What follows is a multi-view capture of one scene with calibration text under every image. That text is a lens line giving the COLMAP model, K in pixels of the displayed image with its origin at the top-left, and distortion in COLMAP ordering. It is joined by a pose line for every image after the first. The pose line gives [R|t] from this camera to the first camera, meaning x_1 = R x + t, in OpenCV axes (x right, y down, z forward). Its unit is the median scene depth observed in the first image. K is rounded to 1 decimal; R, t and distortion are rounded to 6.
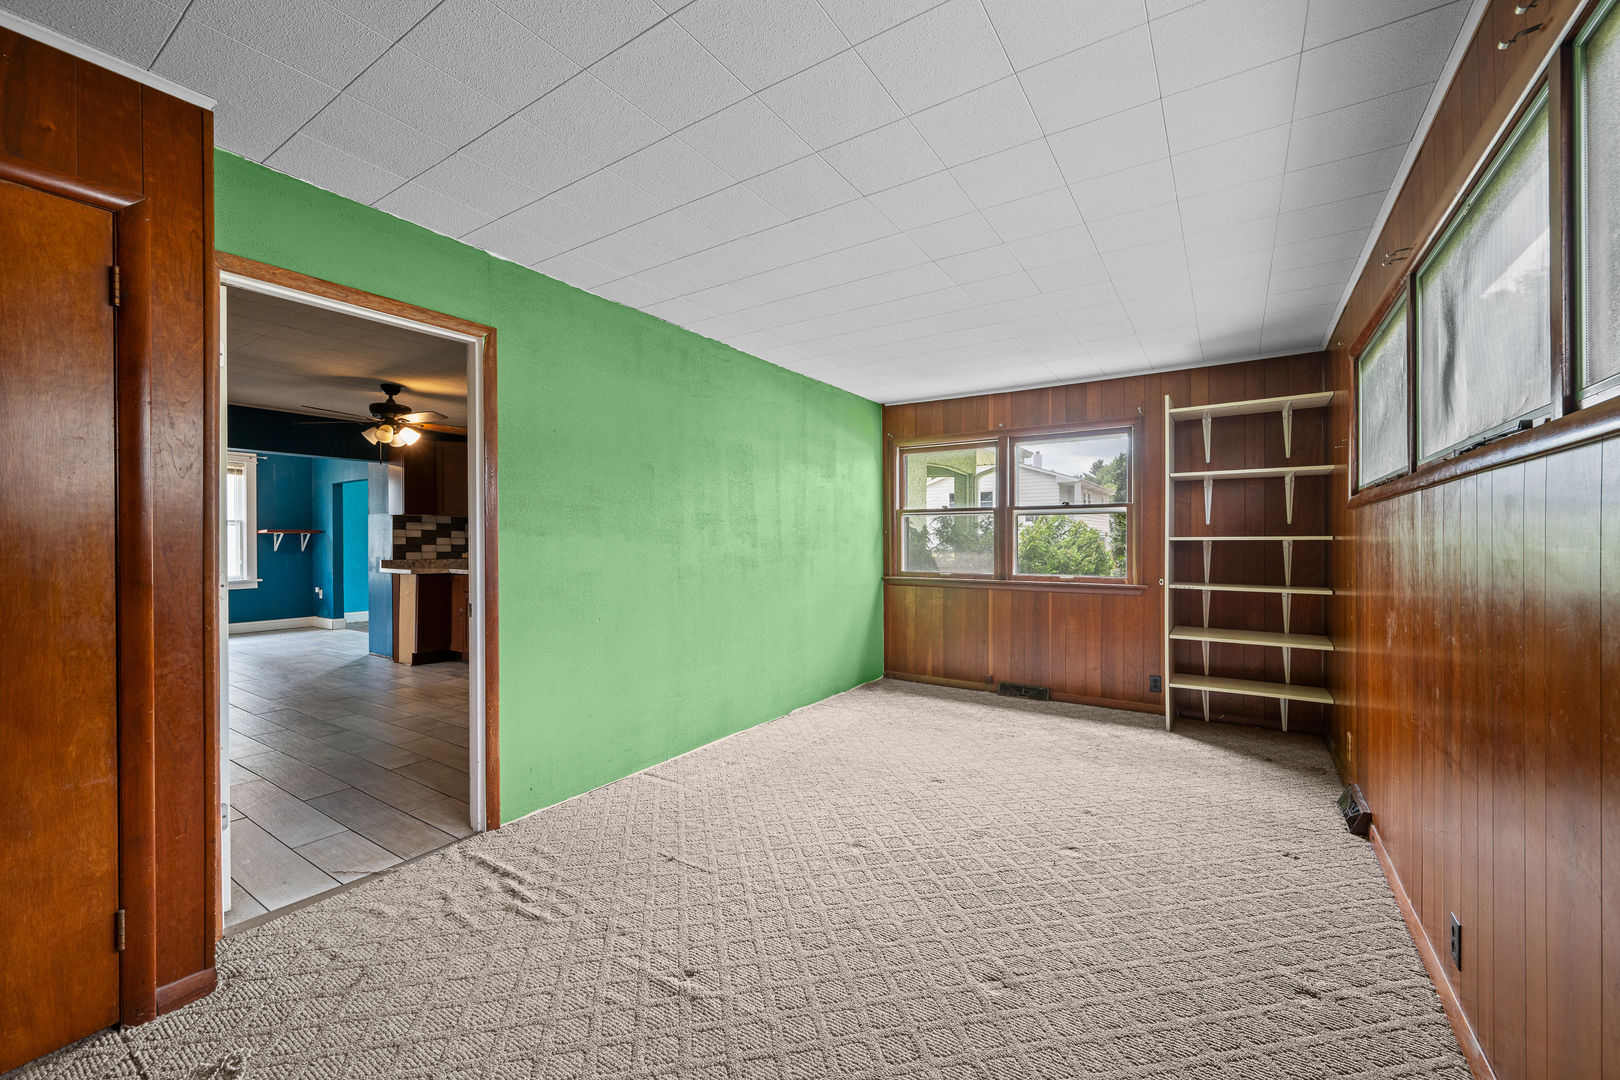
lens RADIAL K [[635.8, 0, 810.0], [0, 635.8, 540.0], [0, 0, 1]] dist [0.001524, -0.000161]
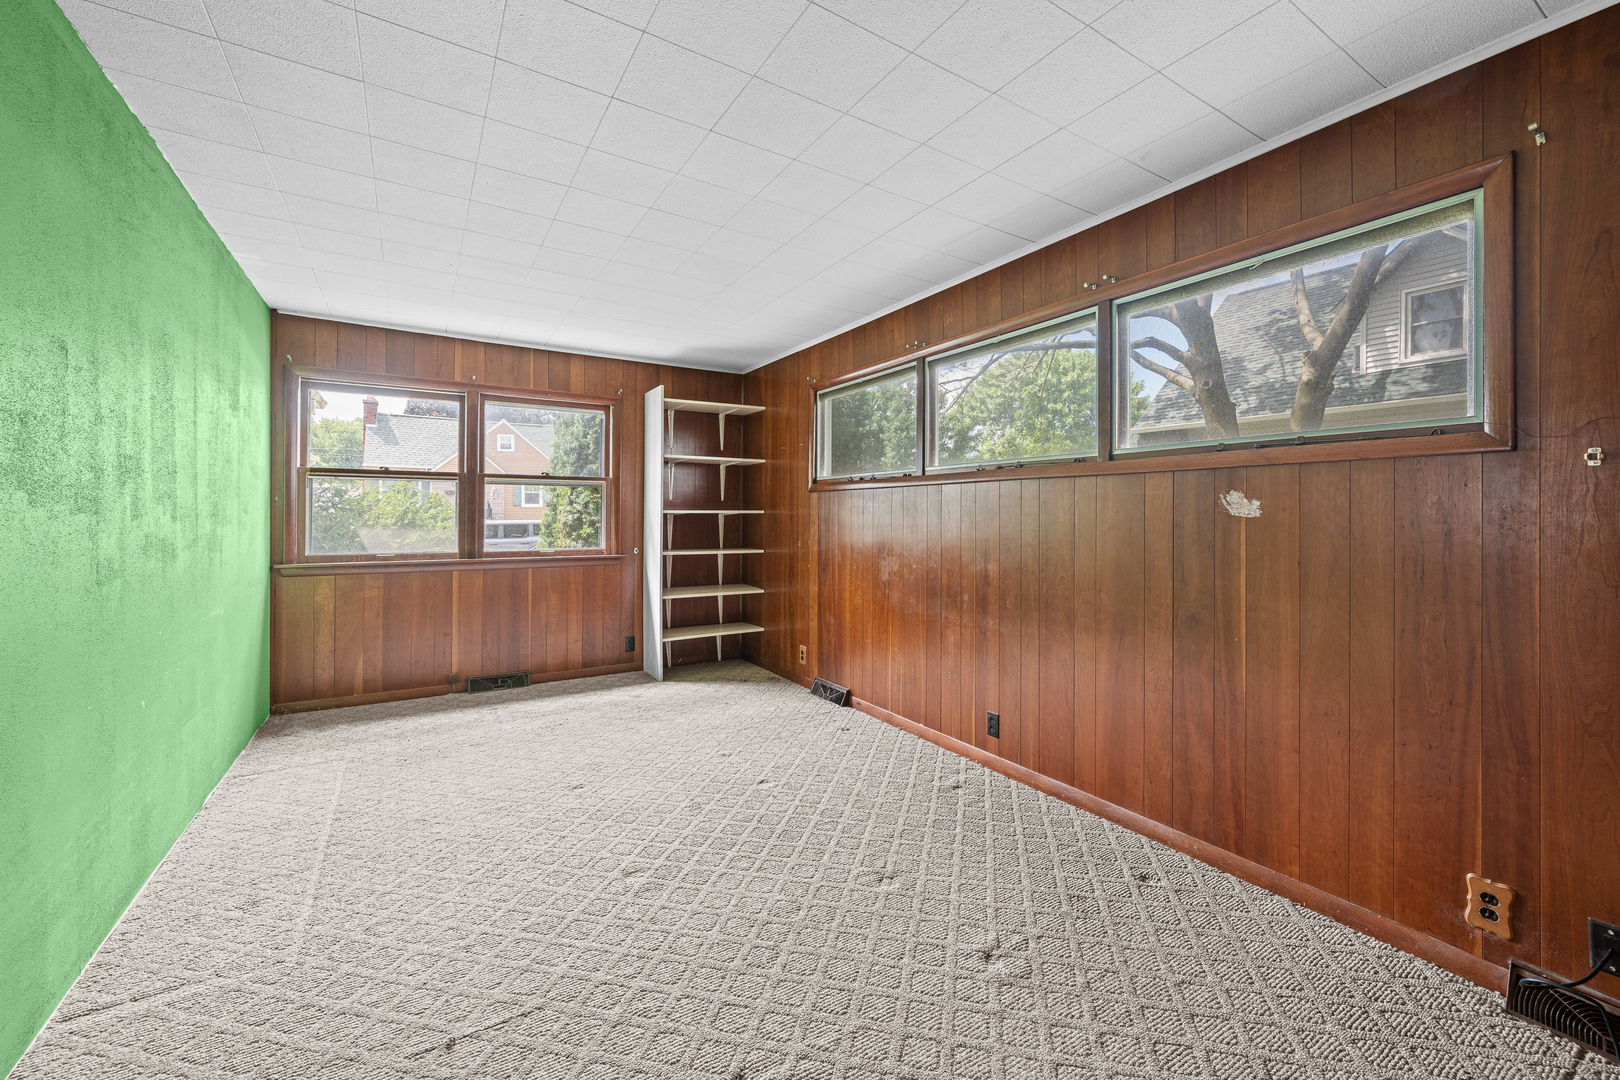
lens RADIAL K [[656.1, 0, 815.2], [0, 656.1, 509.8], [0, 0, 1]] dist [0.000825, -0.000304]
pose [[0.414941, 0.009805, 0.909795, -0.392835], [-0.004398, 0.999952, -0.008771, 0.003797], [-0.909837, -0.000362, 0.414965, 0.266606]]
